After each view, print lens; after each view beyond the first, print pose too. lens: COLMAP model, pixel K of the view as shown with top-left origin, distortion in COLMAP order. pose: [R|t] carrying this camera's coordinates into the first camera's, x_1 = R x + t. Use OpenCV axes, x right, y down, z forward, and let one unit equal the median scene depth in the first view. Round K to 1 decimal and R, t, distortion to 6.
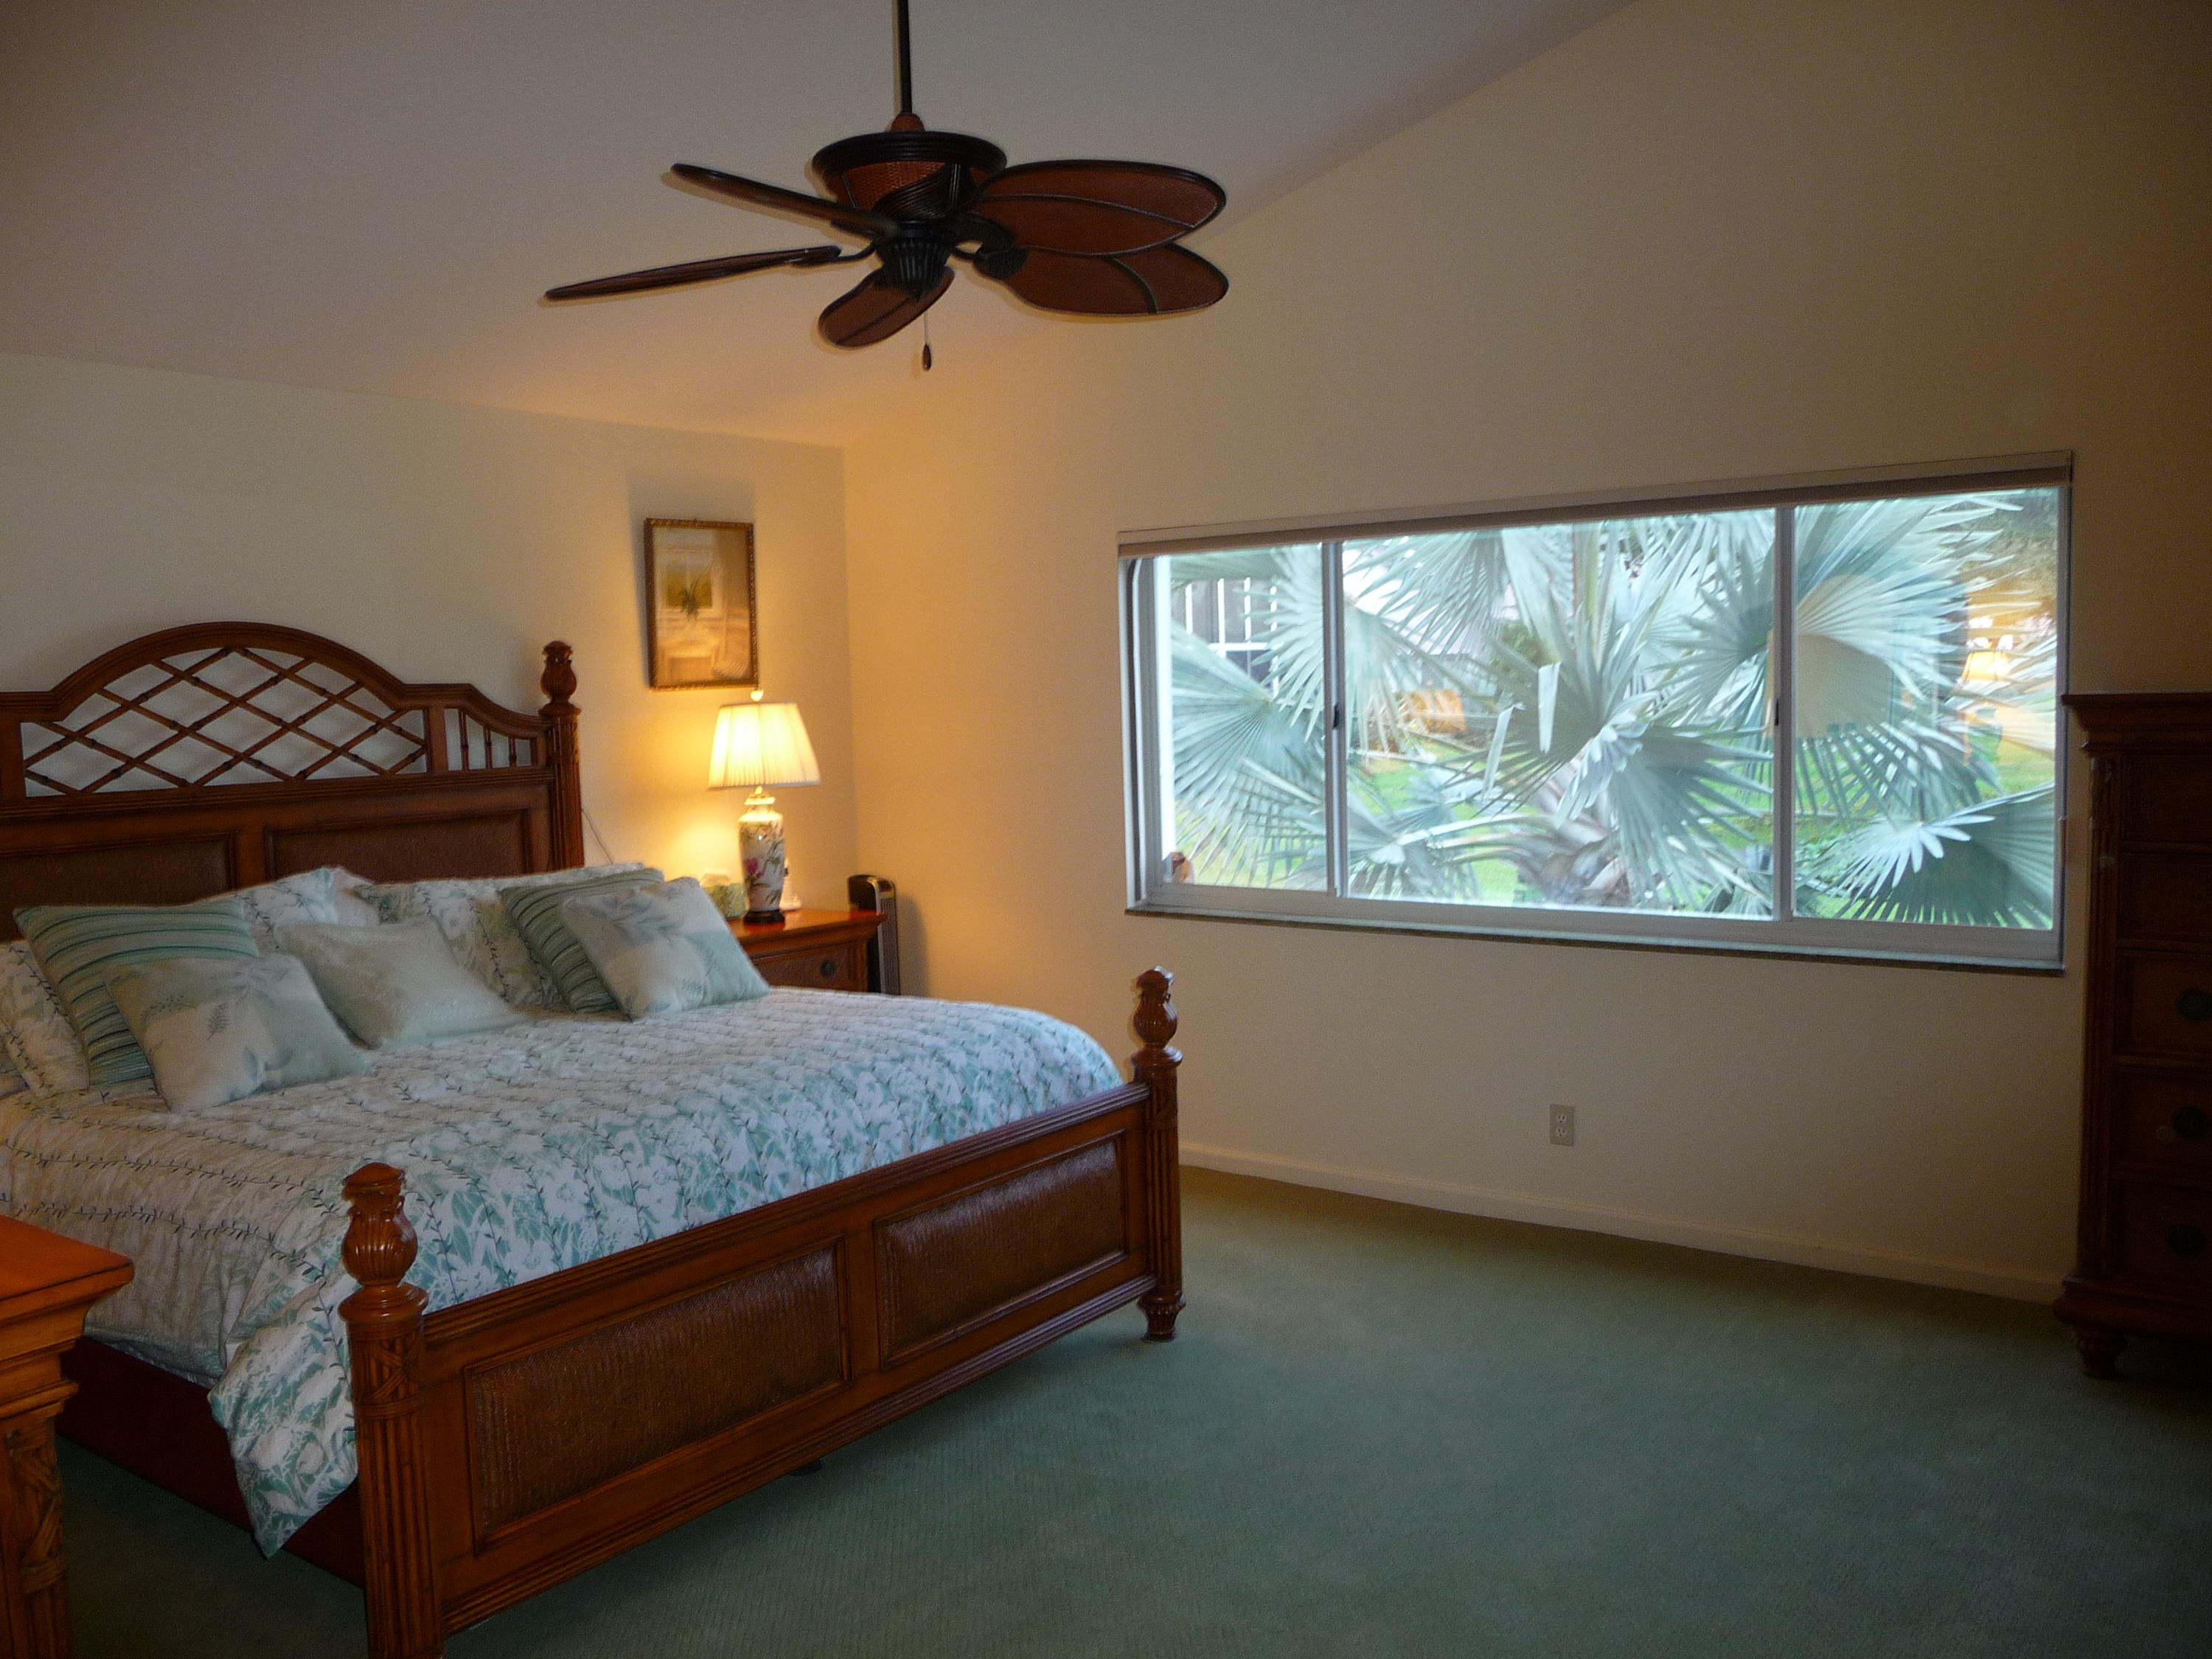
lens RADIAL K [[1806.3, 0, 1106.0], [0, 1806.3, 829.5], [0, 0, 1]] dist [-0.053241, 0.001031]
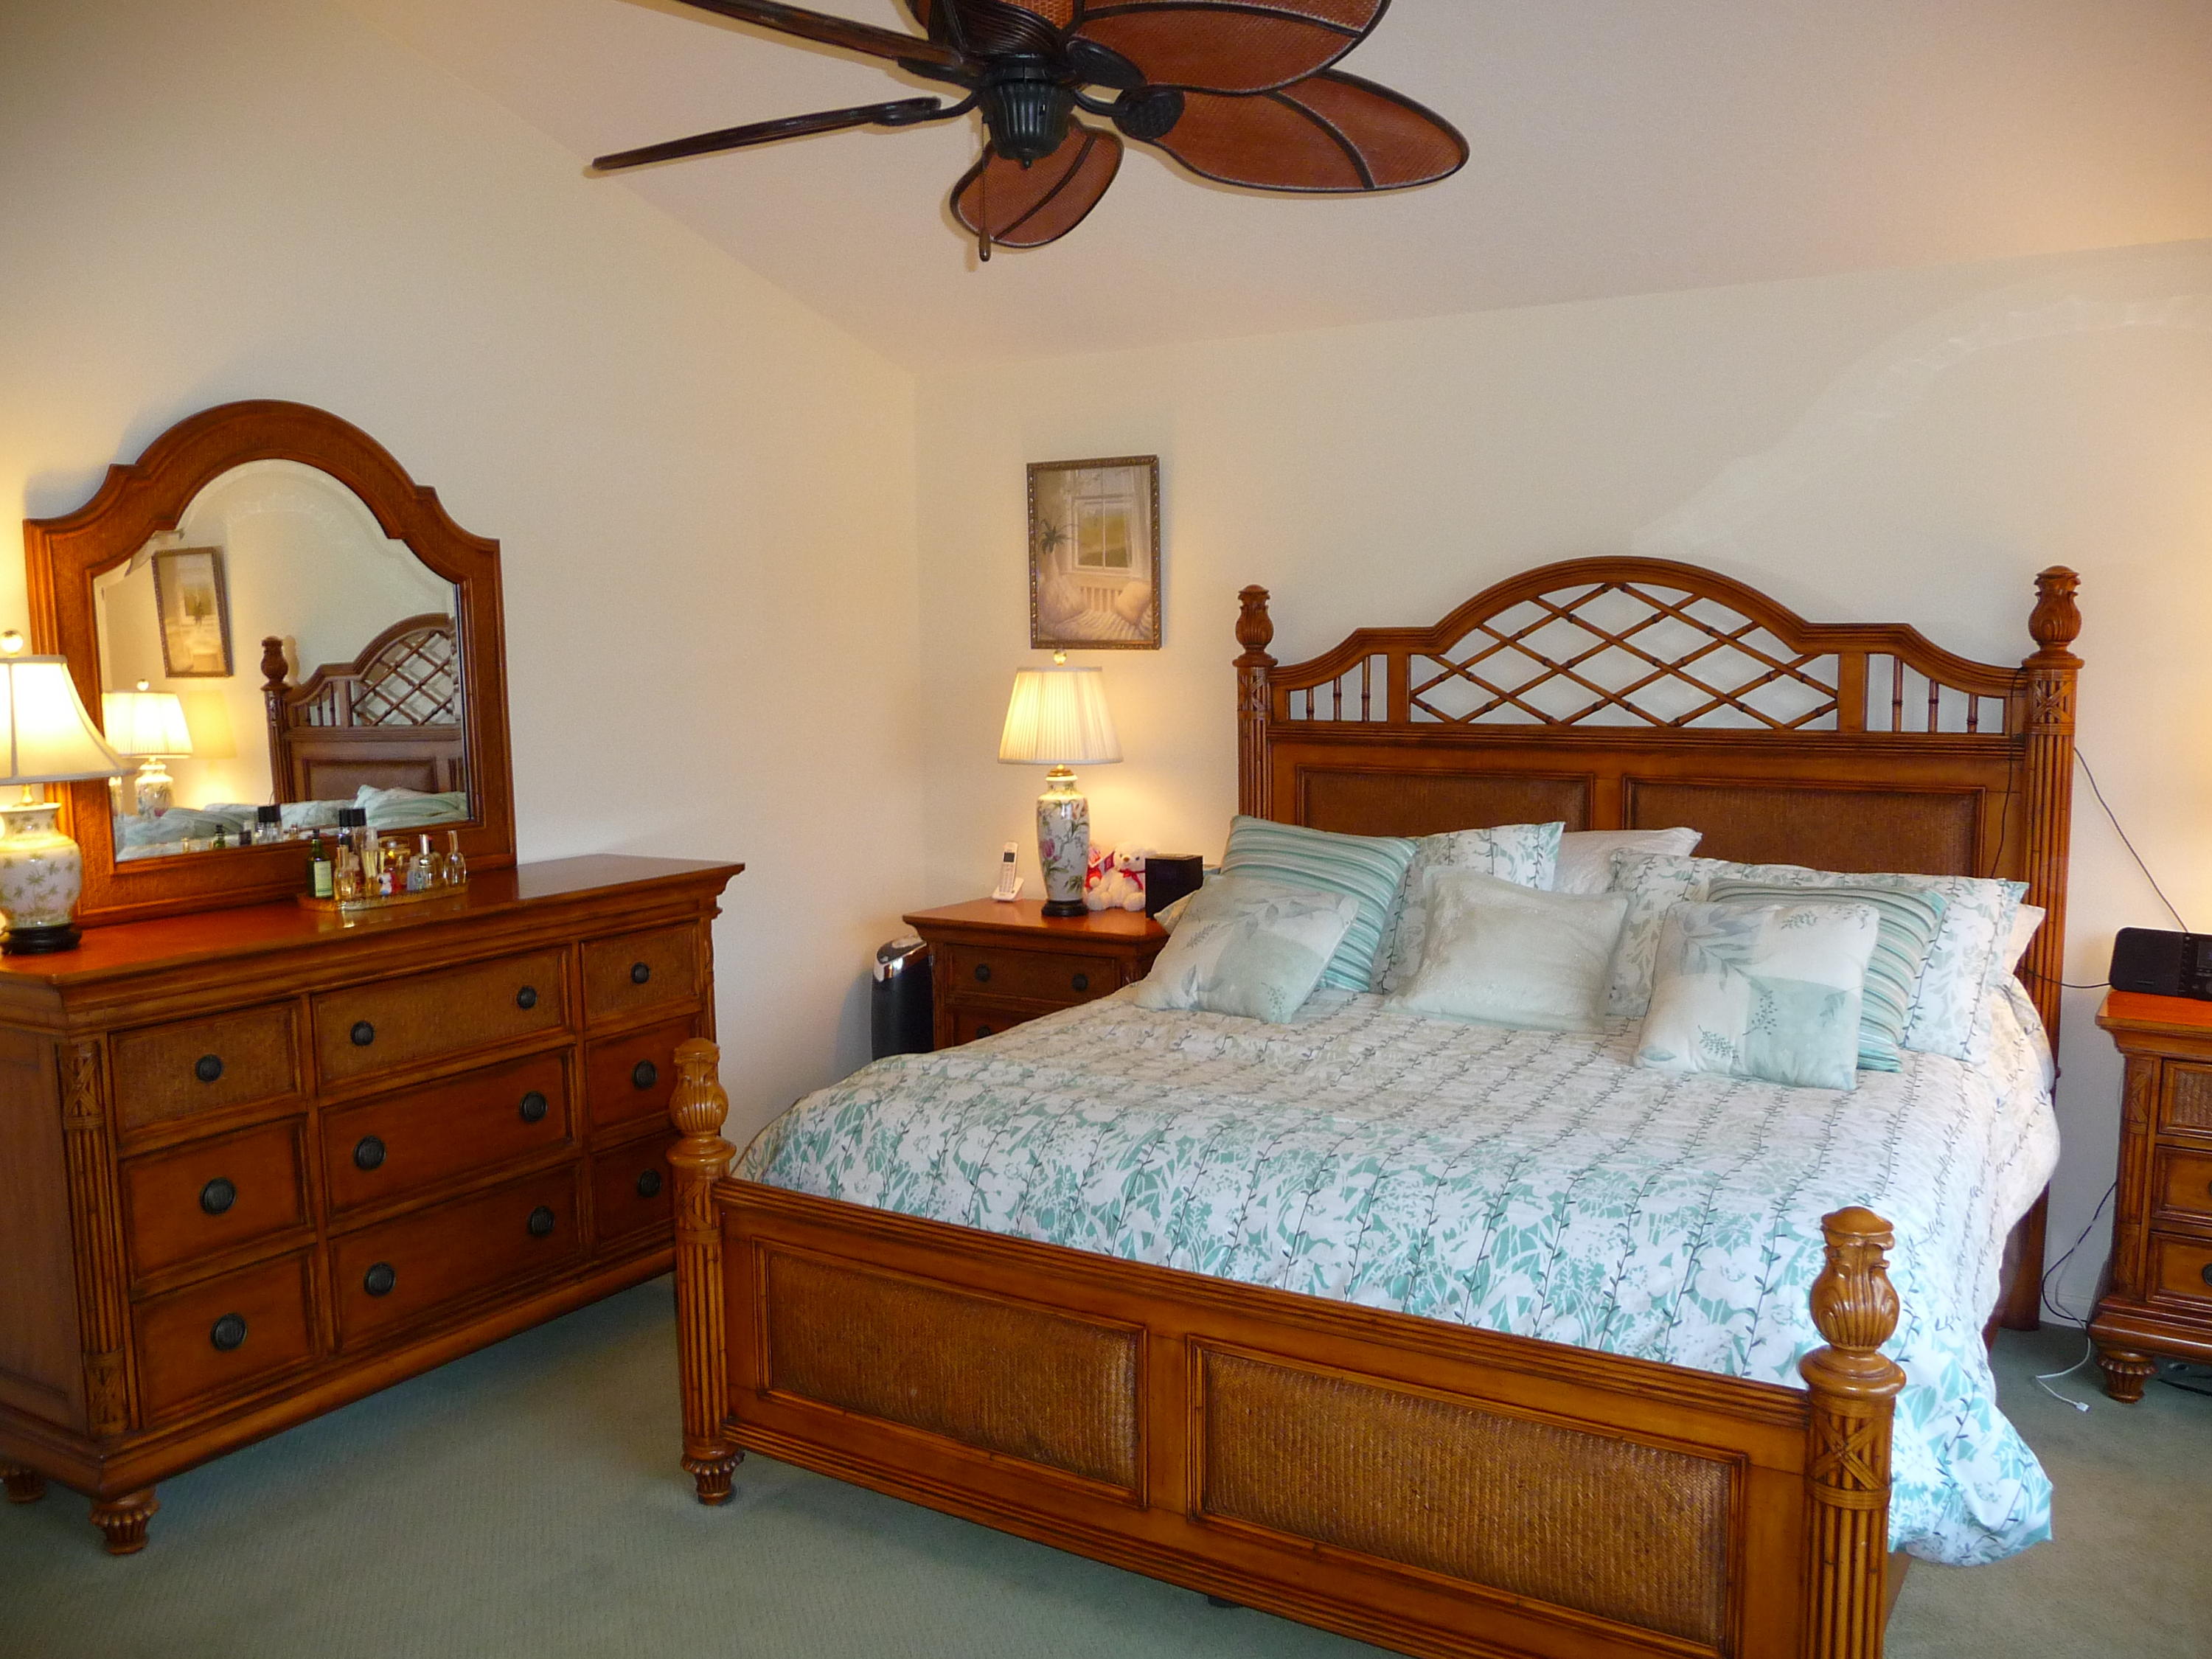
lens RADIAL K [[1806.3, 0, 1106.0], [0, 1806.3, 829.5], [0, 0, 1]] dist [-0.053241, 0.001031]
pose [[0.072040, 0.127983, -0.989156, 0.595649], [-0.070663, 0.989896, 0.122933, -0.092173], [0.994895, 0.061040, 0.080356, 0.860145]]
